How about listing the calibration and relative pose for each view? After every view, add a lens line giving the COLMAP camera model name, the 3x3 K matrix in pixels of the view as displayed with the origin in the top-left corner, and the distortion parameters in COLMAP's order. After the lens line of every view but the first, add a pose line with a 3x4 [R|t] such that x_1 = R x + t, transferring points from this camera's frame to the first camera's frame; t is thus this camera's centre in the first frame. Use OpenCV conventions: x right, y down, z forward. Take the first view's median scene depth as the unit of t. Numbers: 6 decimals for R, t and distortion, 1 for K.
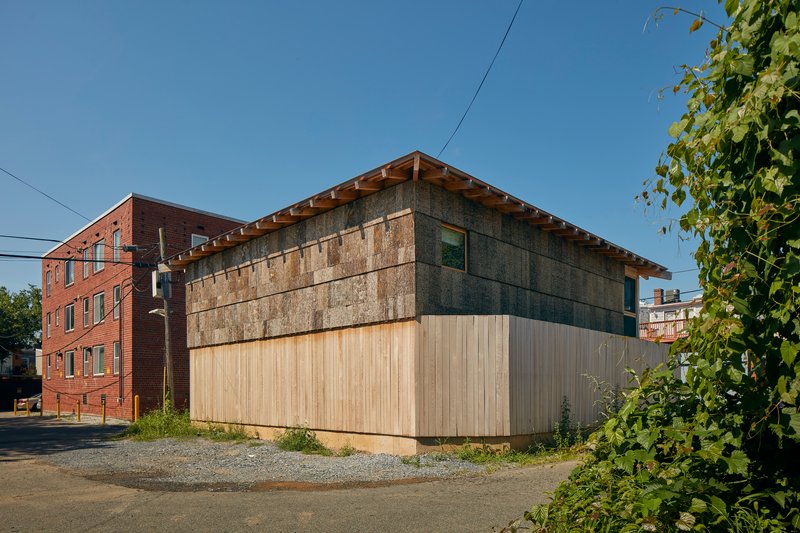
lens RADIAL K [[556.8, 0, 400.0], [0, 556.8, 266.5], [0, 0, 1]] dist [0.005610, 0.000470]
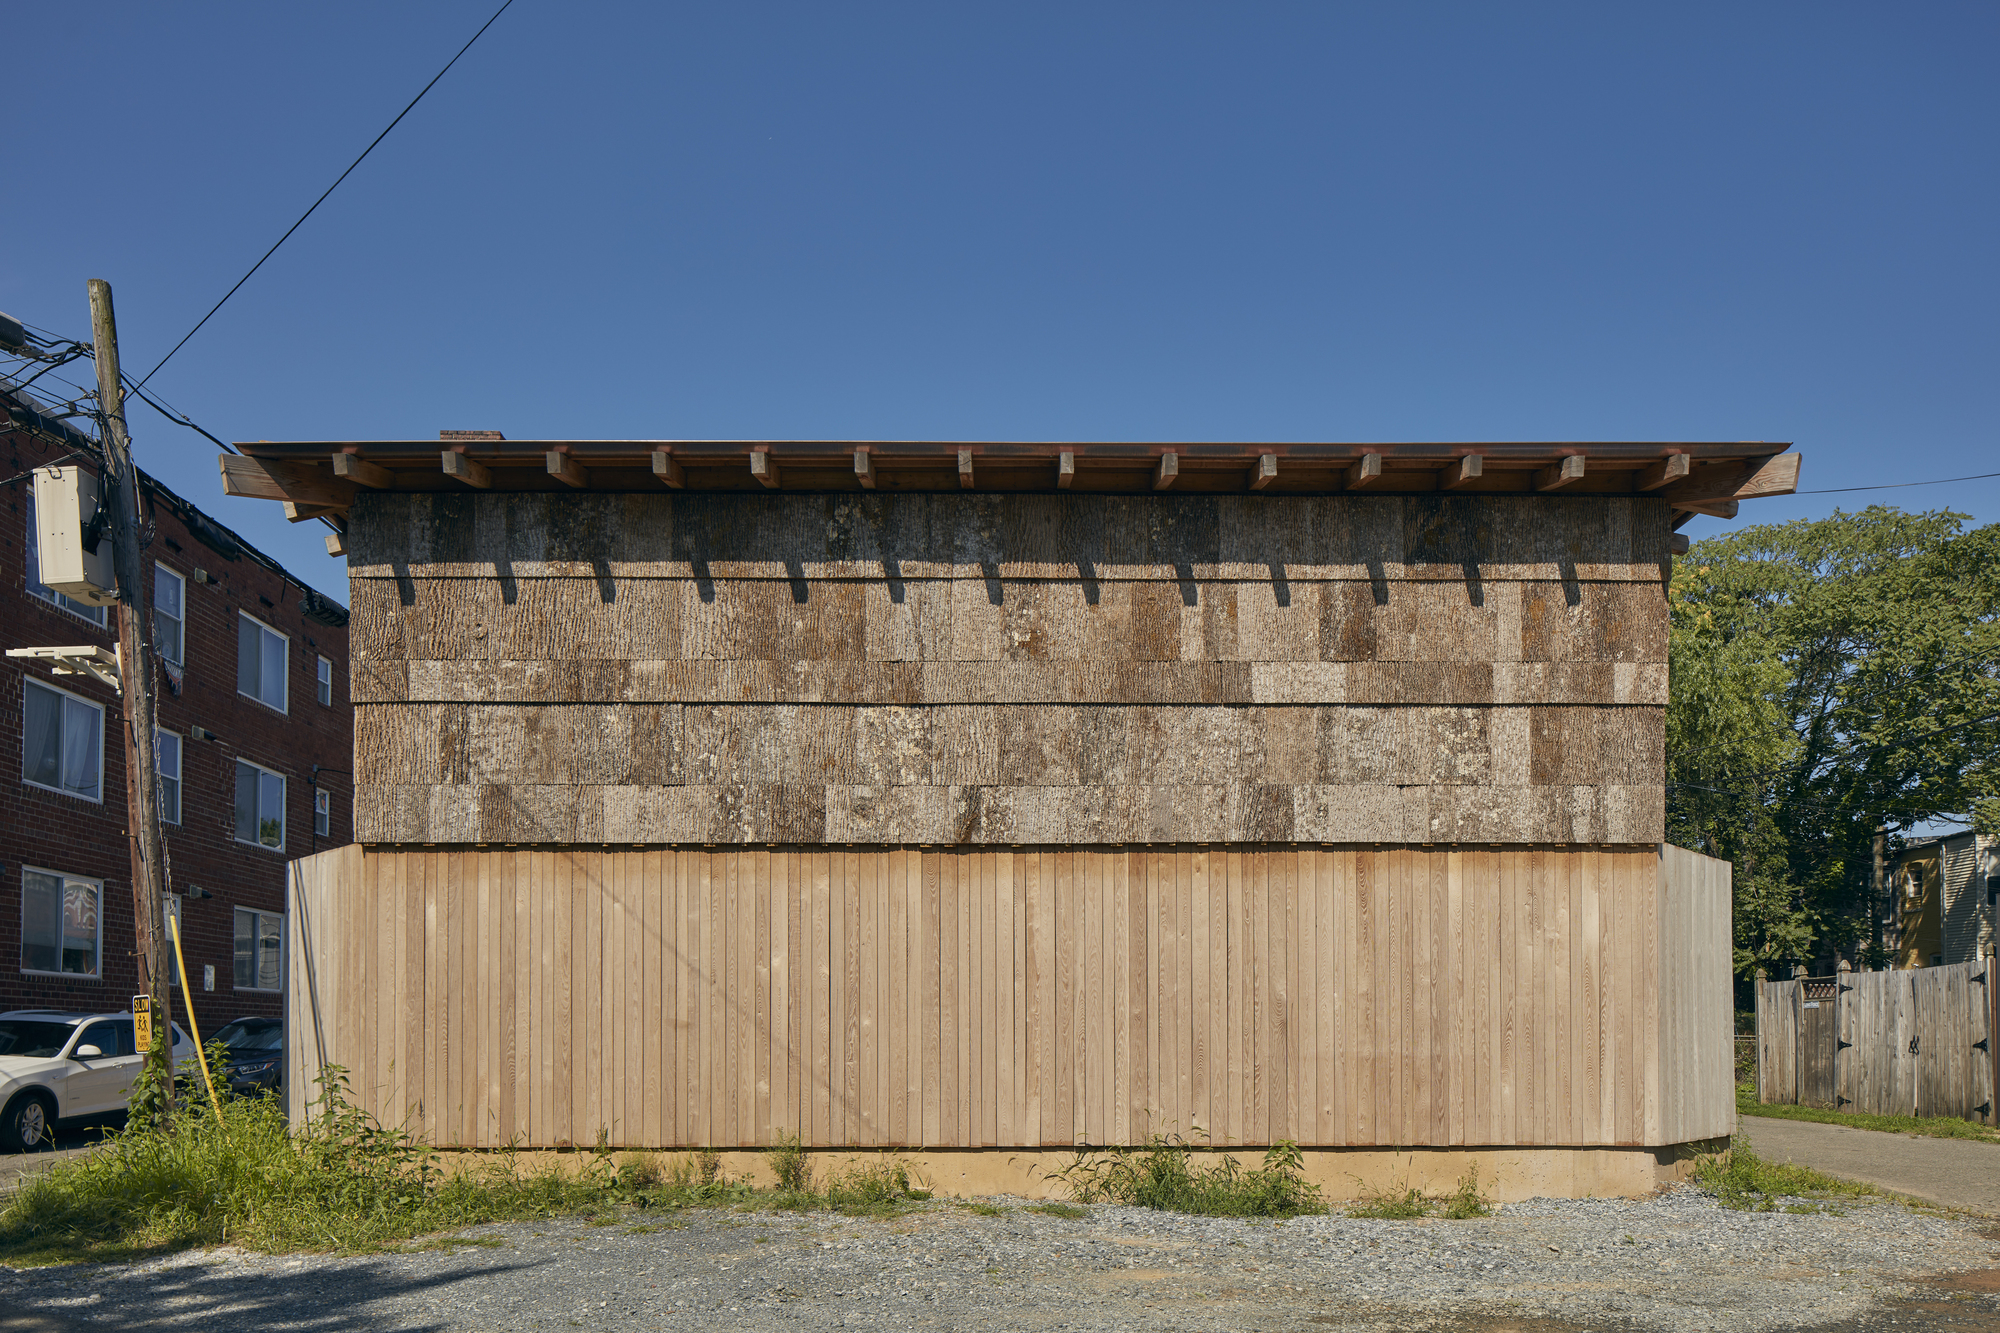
lens RADIAL K [[1392.0, 0, 1000.0], [0, 1392.0, 666.5], [0, 0, 1]] dist [0.005610, 0.000470]
pose [[0.678006, 0.142115, 0.721187, -0.892350], [-0.165617, 0.985439, -0.038487, 0.071087], [-0.716156, -0.093346, 0.691670, 0.572713]]
